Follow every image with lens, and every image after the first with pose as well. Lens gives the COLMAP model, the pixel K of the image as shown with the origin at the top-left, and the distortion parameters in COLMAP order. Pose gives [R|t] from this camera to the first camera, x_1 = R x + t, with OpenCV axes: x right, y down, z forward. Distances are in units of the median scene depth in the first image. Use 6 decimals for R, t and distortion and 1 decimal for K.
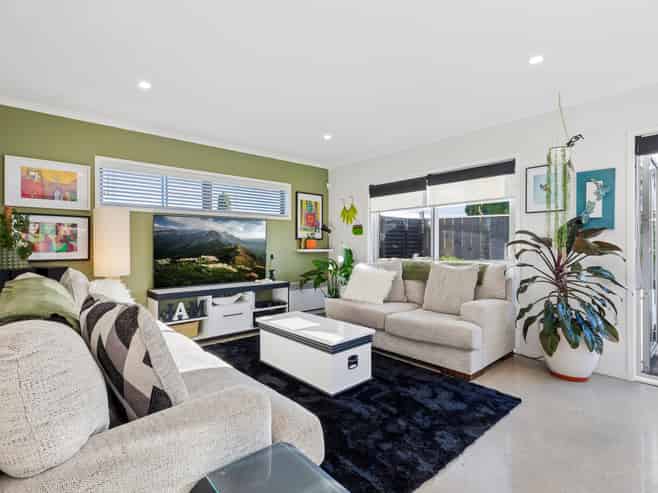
lens RADIAL K [[336.4, 0, 329.1], [0, 336.4, 247.7], [0, 0, 1]] dist [-0.000884, 0.000004]
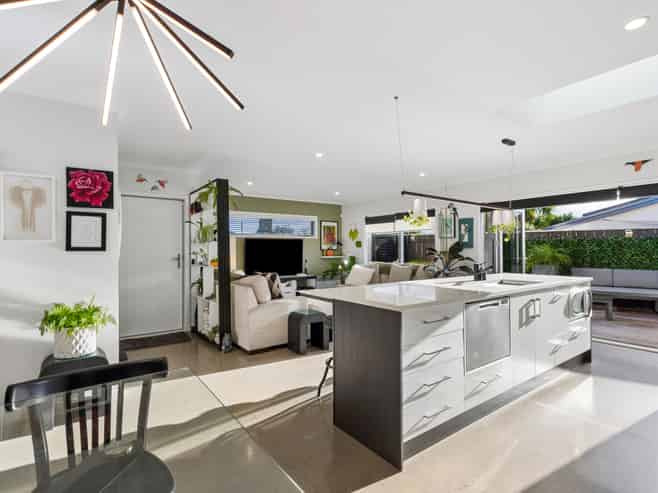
lens RADIAL K [[336.4, 0, 328.8], [0, 336.4, 247.4], [0, 0, 1]] dist [-0.000884, 0.000004]
pose [[0.995347, -0.001979, -0.096331, 0.104007], [0.000975, 0.999945, -0.010464, -0.022221], [0.096346, 0.010321, 0.995294, -0.652427]]
